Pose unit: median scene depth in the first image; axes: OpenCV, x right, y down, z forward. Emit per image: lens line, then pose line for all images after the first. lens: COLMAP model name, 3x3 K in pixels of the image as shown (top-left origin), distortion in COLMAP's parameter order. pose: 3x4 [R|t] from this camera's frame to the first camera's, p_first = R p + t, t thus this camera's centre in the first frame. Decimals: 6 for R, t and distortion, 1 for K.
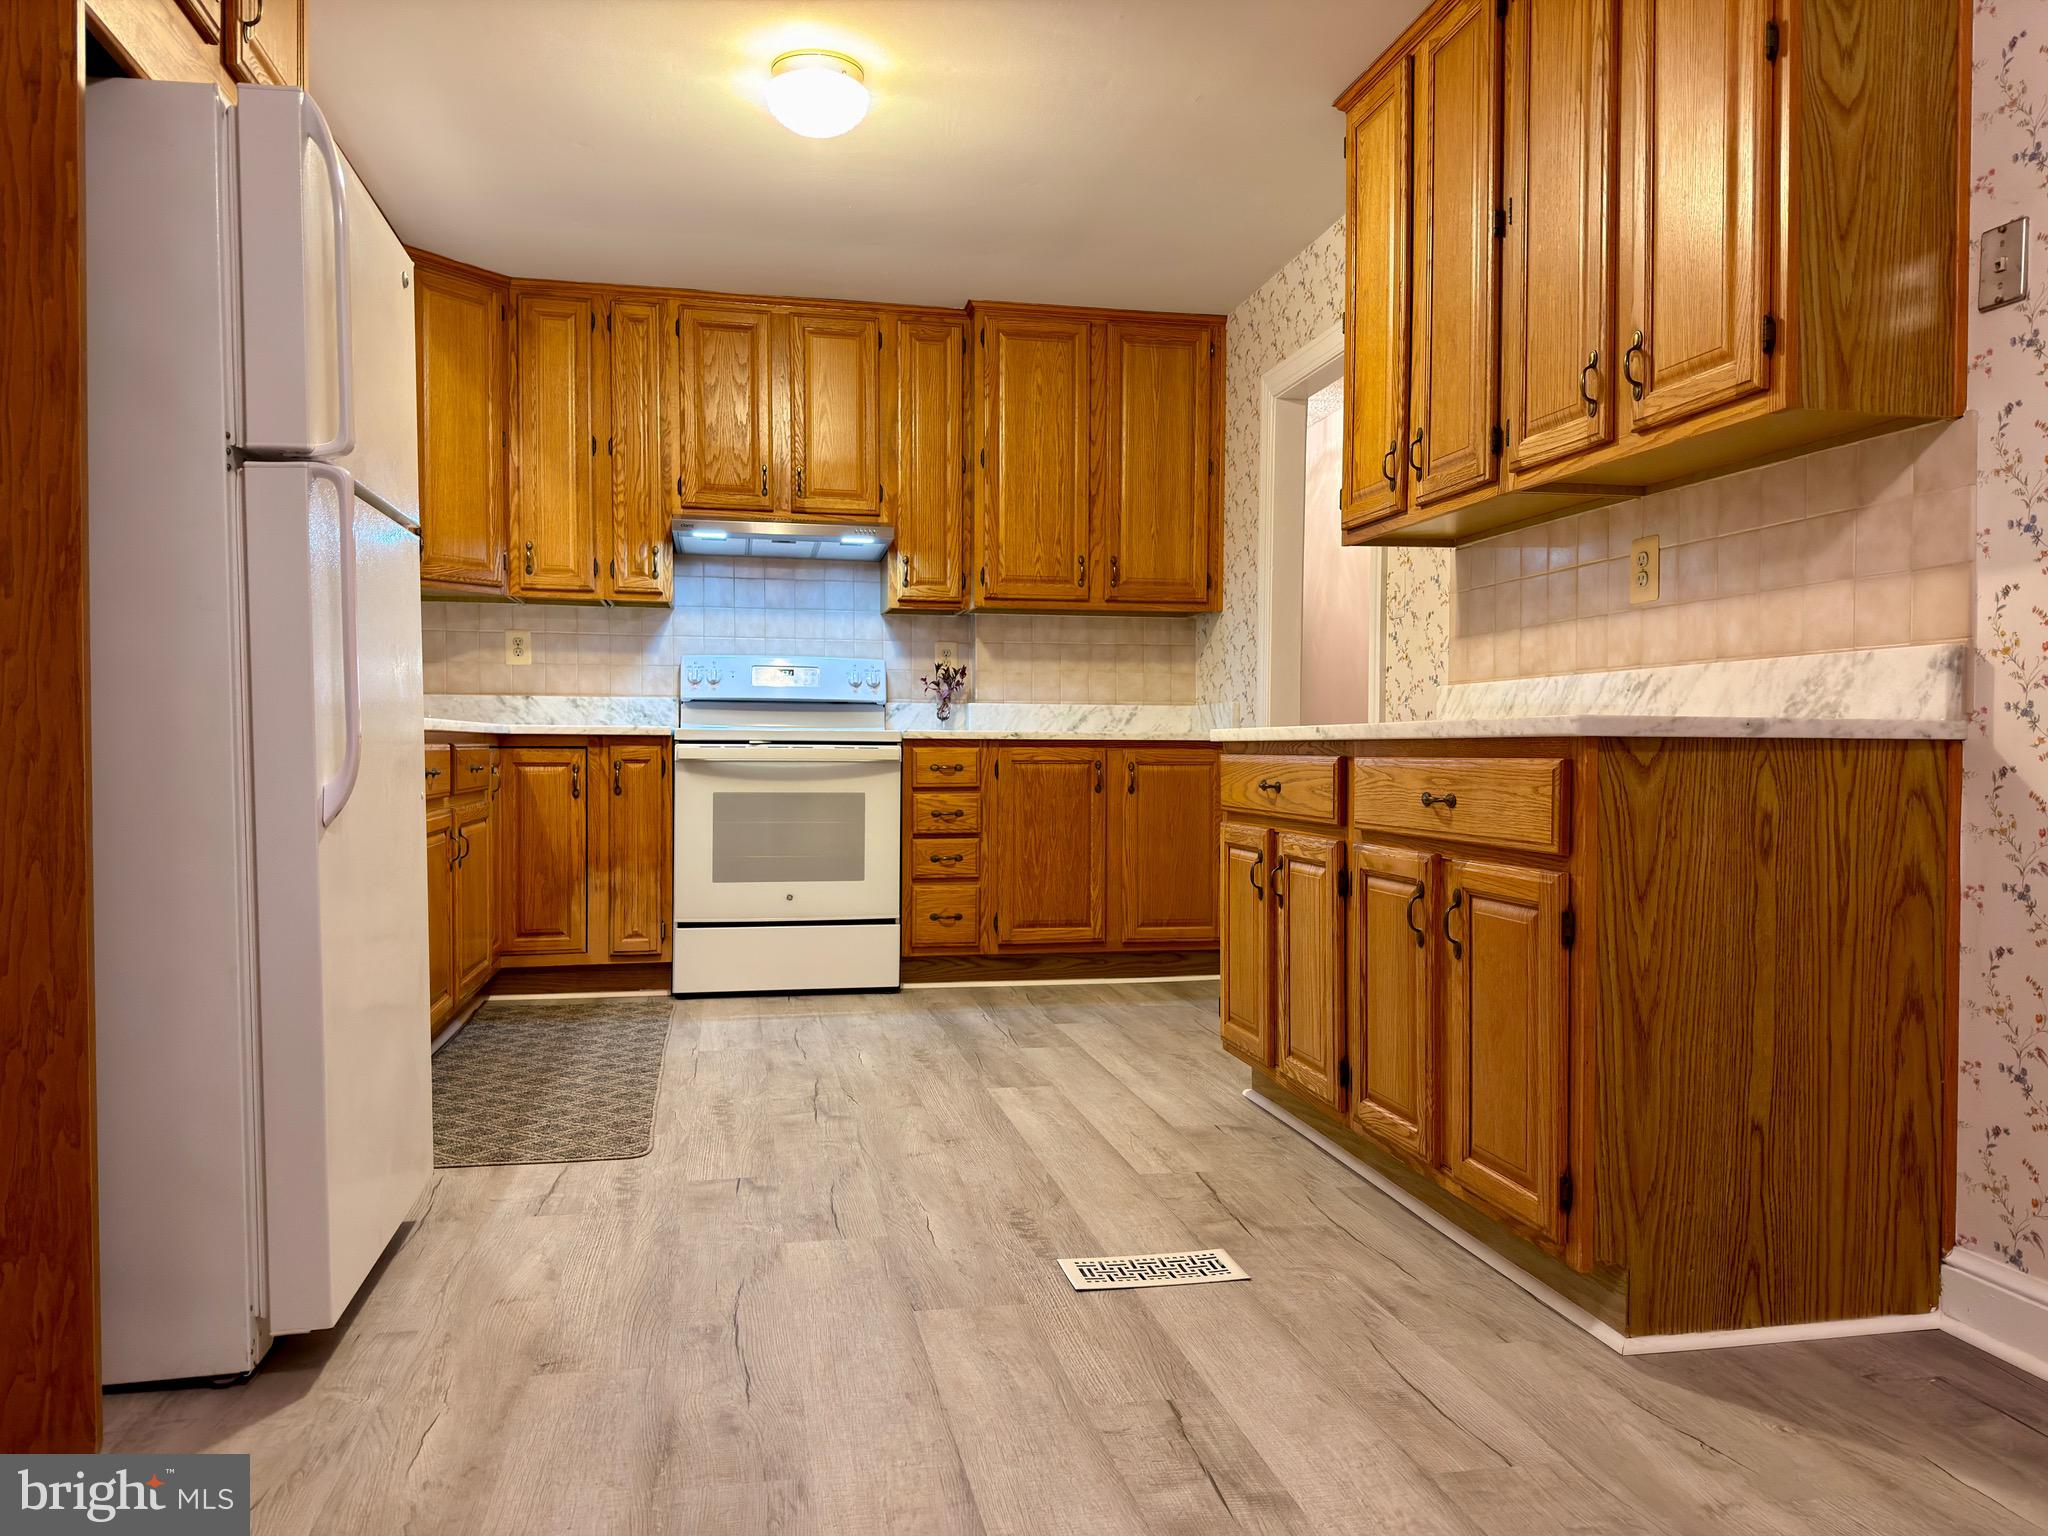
lens RADIAL K [[1418.3, 0, 1026.5], [0, 1418.3, 778.1], [0, 0, 1]] dist [0.153787, -0.244999]
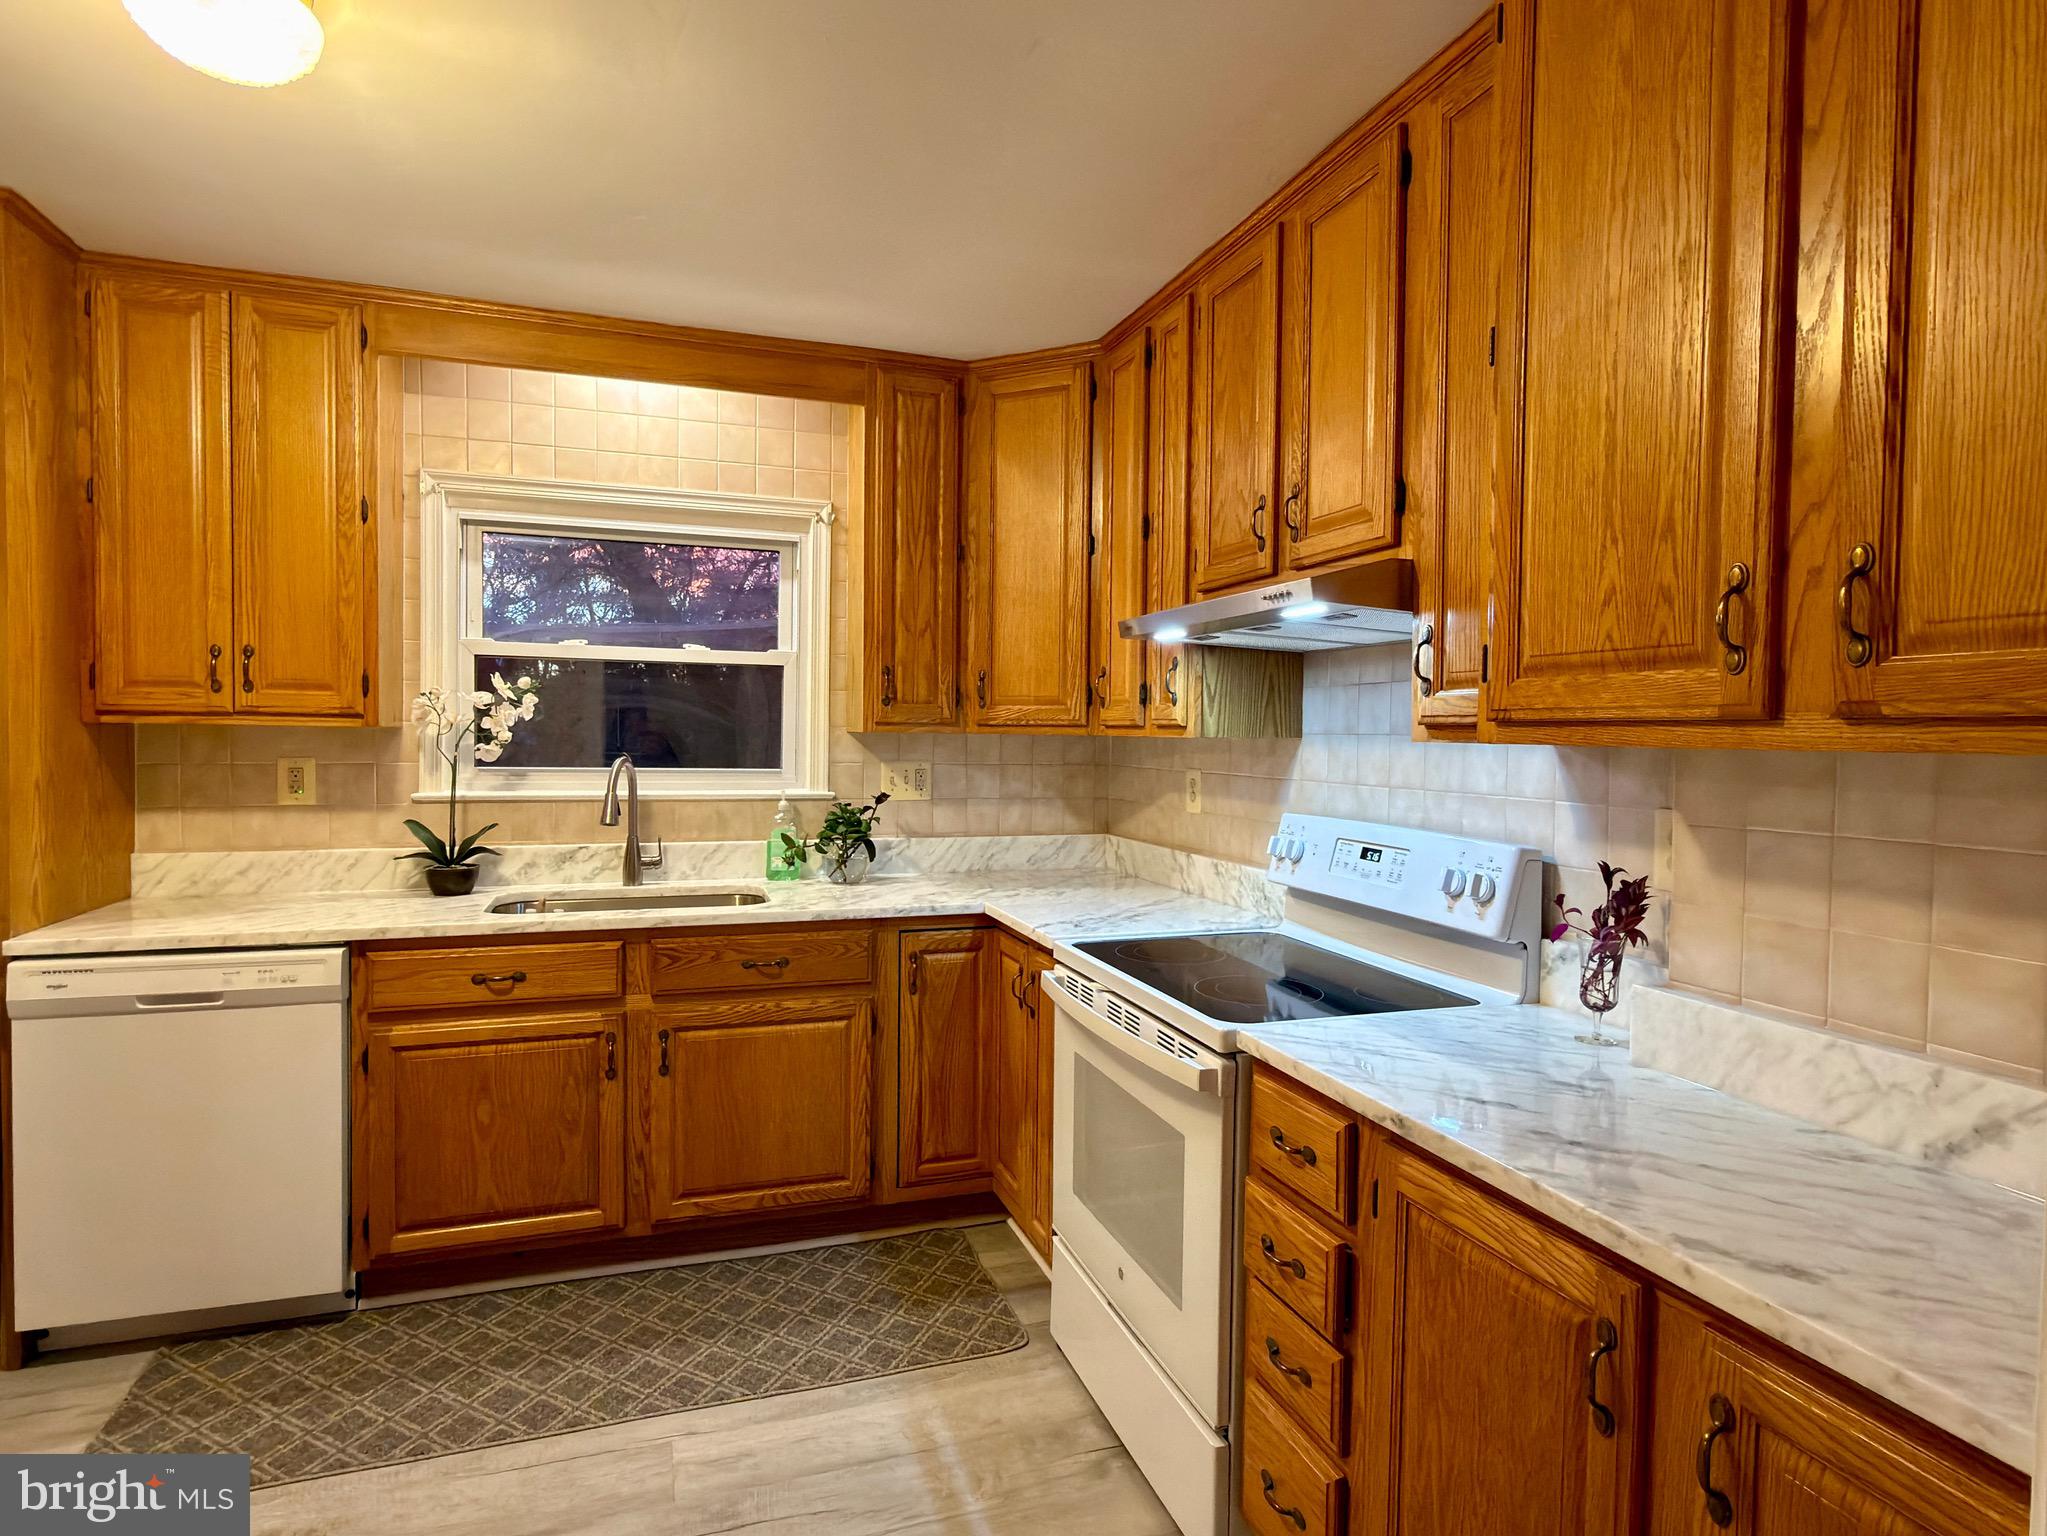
lens RADIAL K [[1108.4, 0, 1020.2], [0, 1108.4, 764.4], [0, 0, 1]] dist [0.000013, 0.000965]
pose [[0.127160, 0.027602, -0.991498, 0.252646], [-0.034914, 0.999118, 0.023337, -0.123686], [0.991268, 0.031650, 0.128012, 0.882815]]
